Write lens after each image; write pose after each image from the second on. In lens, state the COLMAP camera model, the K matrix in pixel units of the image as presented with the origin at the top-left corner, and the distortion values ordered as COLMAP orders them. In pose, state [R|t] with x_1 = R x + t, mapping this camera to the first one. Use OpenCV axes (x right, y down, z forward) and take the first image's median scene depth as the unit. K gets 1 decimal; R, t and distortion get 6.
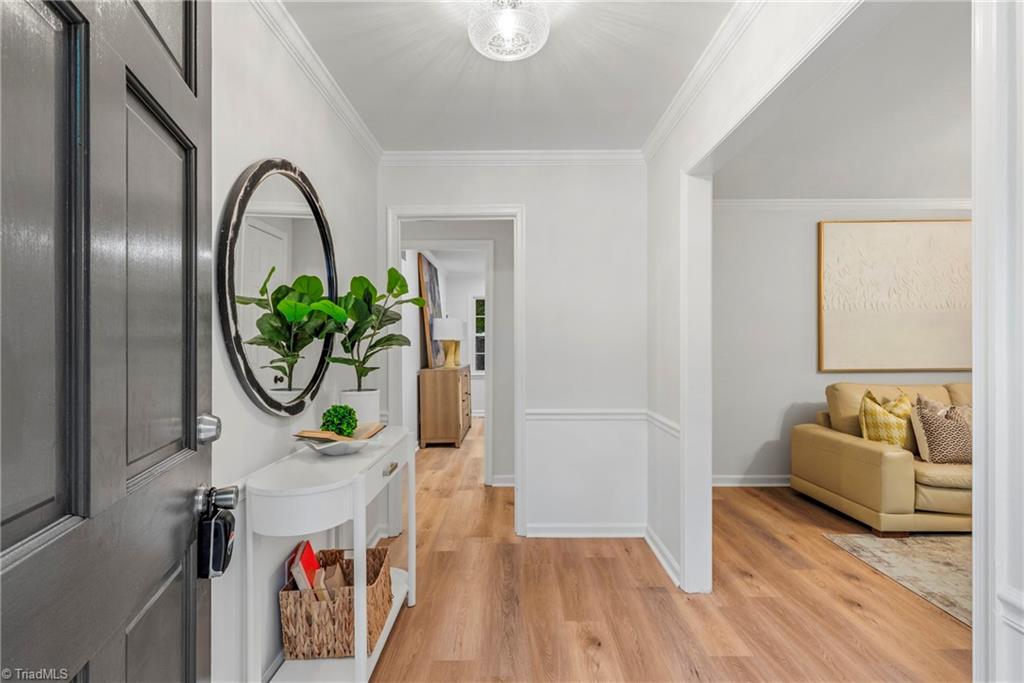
lens RADIAL K [[504.4, 0, 512.0], [0, 504.4, 341.5], [0, 0, 1]] dist [0.001033, 0.000402]
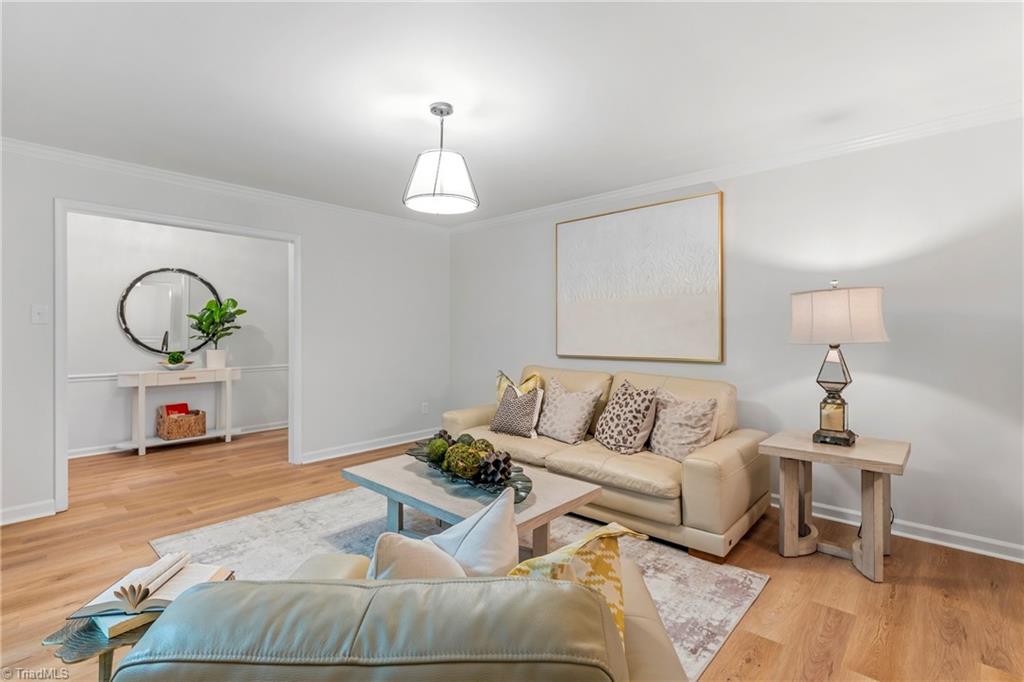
lens RADIAL K [[470.6, 0, 514.0], [0, 470.6, 334.0], [0, 0, 1]] dist [-0.001548, -0.000184]
pose [[0.740603, 0.005667, -0.671919, 1.527094], [-0.000063, 0.999965, 0.008363, -0.000693], [0.671943, -0.006152, 0.740577, 0.182207]]
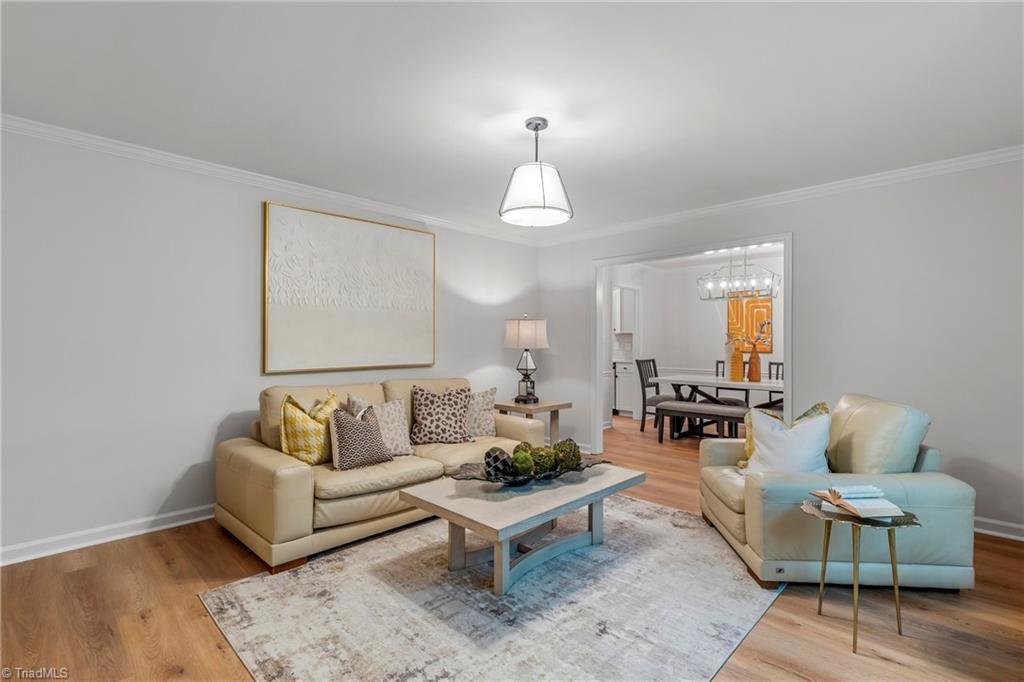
lens RADIAL K [[475.8, 0, 511.8], [0, 475.8, 338.2], [0, 0, 1]] dist [0.000980, -0.000065]
pose [[0.698764, 0.009133, 0.715294, 0.394745], [-0.005942, 0.999958, -0.006962, 0.001784], [-0.715328, 0.000615, 0.698789, 0.150751]]
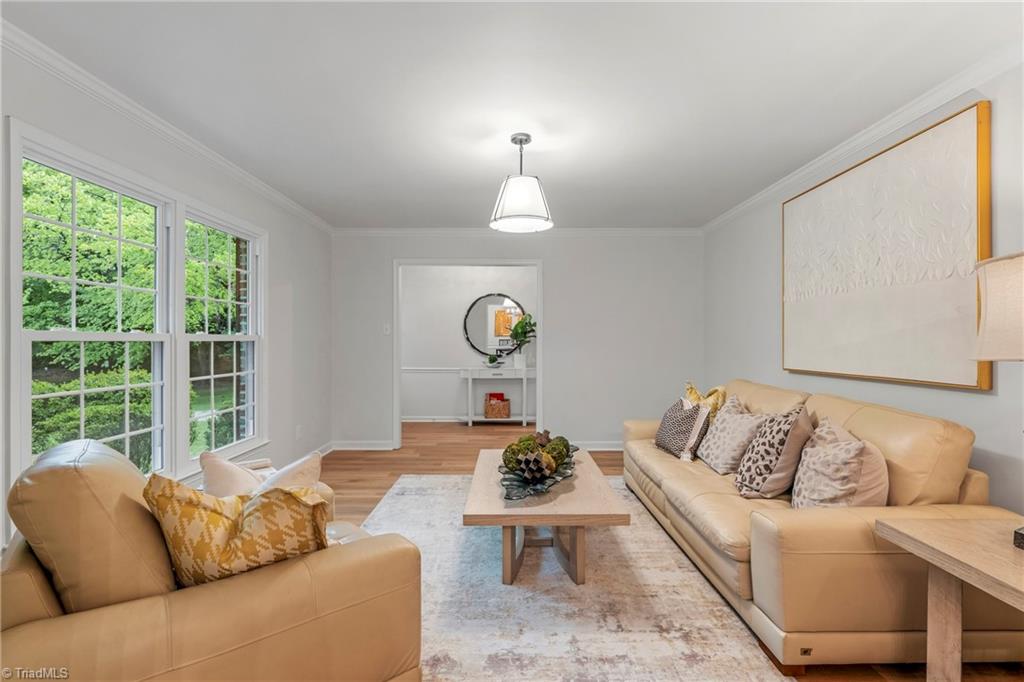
lens RADIAL K [[470.5, 0, 512.0], [0, 470.5, 341.0], [0, 0, 1]] dist [-0.000579, 0.000105]
pose [[0.013828, 0.003974, -0.999896, 1.764670], [0.003084, 0.999987, 0.004017, 0.001804], [0.999900, -0.003139, 0.013816, 0.618691]]
